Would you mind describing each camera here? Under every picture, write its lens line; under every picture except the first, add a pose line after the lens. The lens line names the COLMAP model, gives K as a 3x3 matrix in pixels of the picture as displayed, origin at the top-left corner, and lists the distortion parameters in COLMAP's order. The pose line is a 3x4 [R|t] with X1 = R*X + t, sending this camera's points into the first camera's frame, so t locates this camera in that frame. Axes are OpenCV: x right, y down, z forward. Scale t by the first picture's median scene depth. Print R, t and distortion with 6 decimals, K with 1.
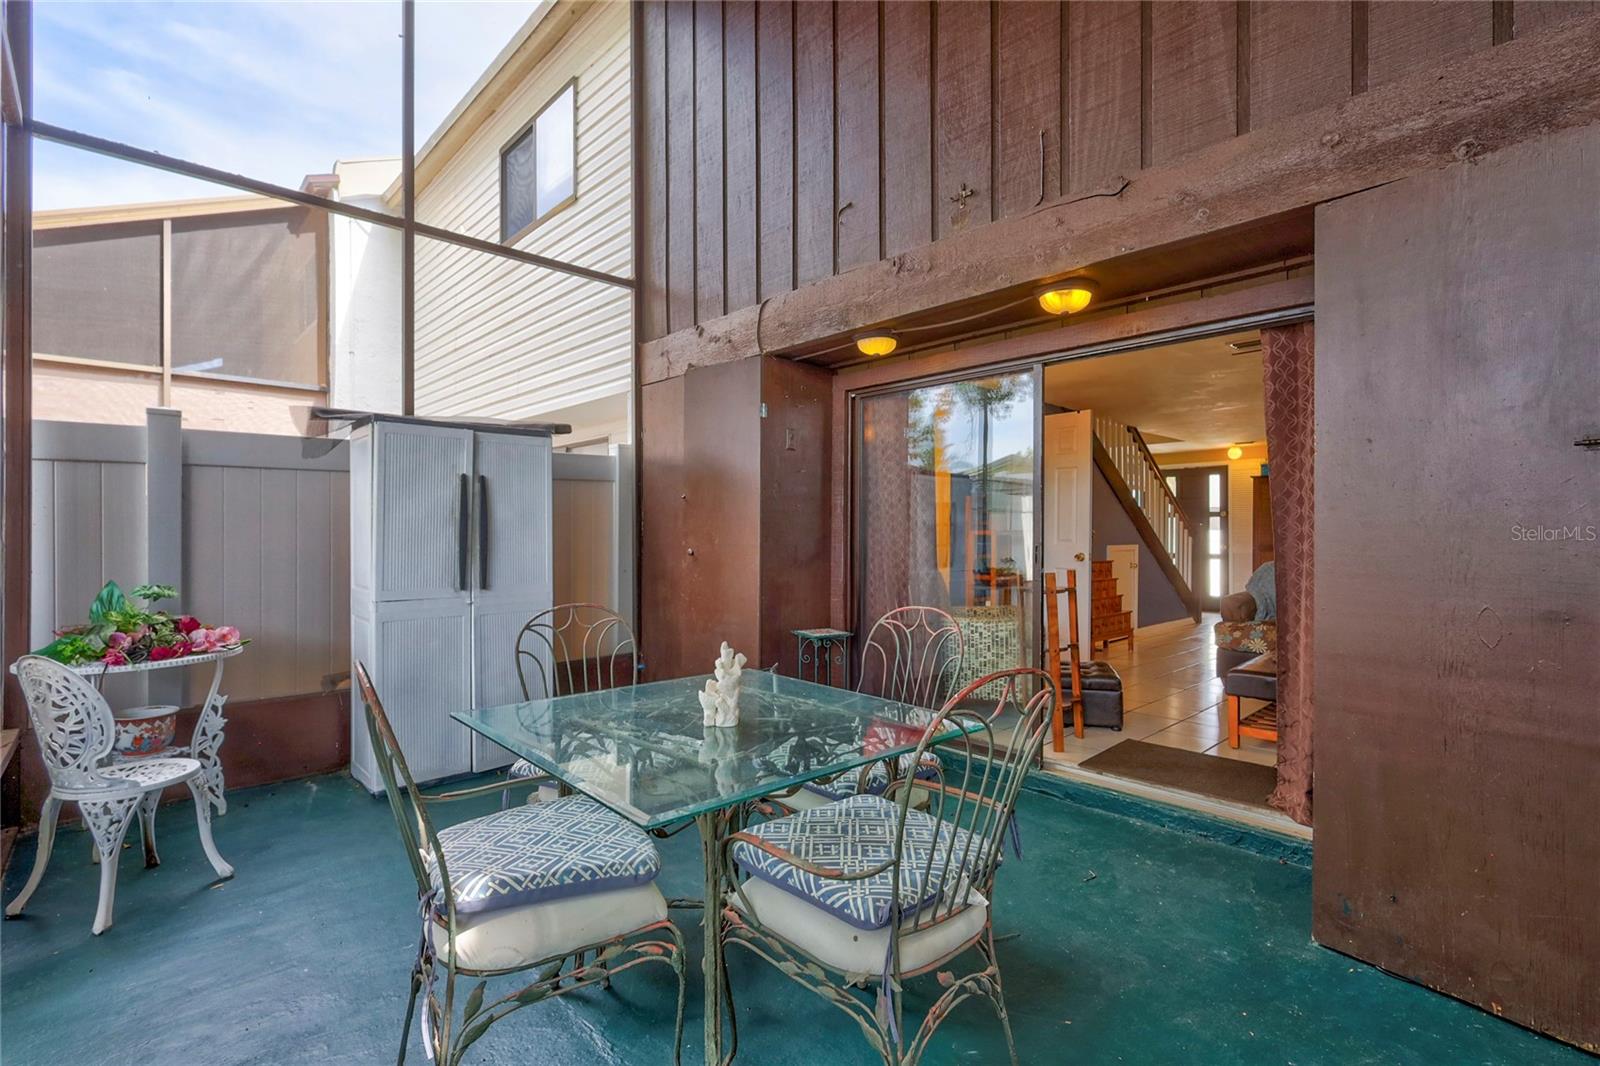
lens RADIAL K [[741.6, 0, 798.2], [0, 741.6, 526.3], [0, 0, 1]] dist [0.000103, 0.000525]
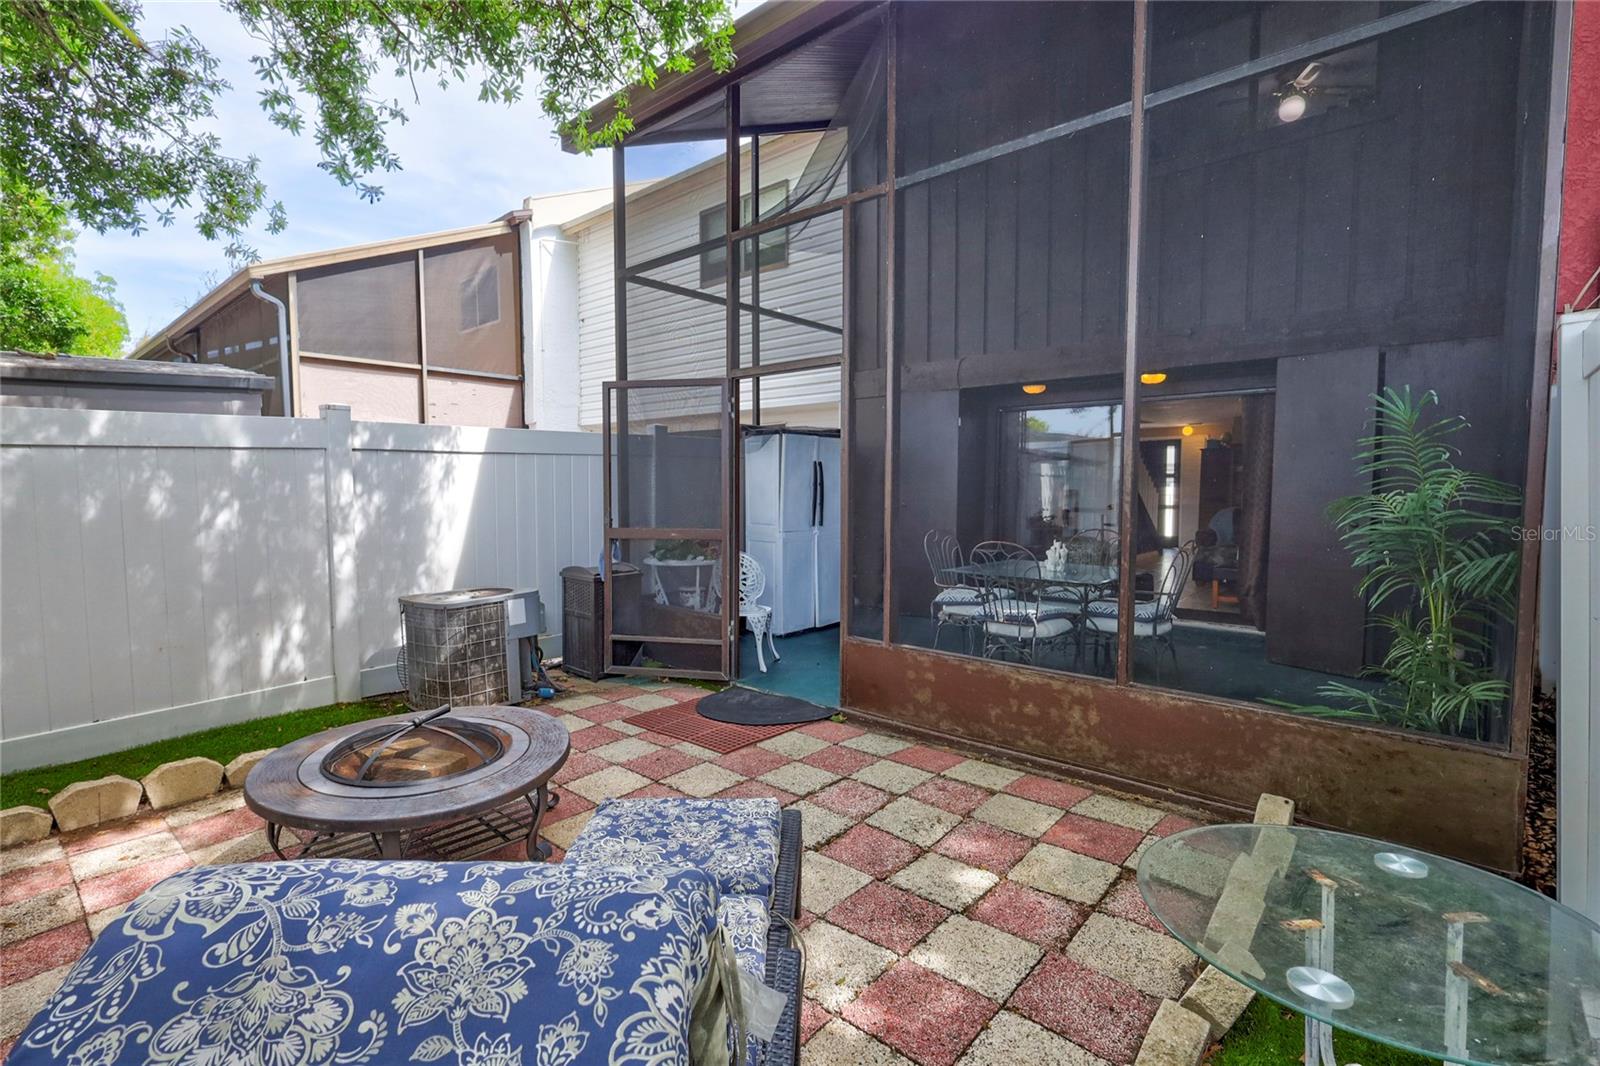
lens RADIAL K [[741.6, 0, 798.2], [0, 741.6, 526.3], [0, 0, 1]] dist [0.000103, 0.000525]
pose [[0.995747, -0.005868, 0.091946, -0.317495], [0.000077, 0.998022, 0.062862, -0.012672], [-0.092133, -0.062588, 0.993778, -0.378372]]
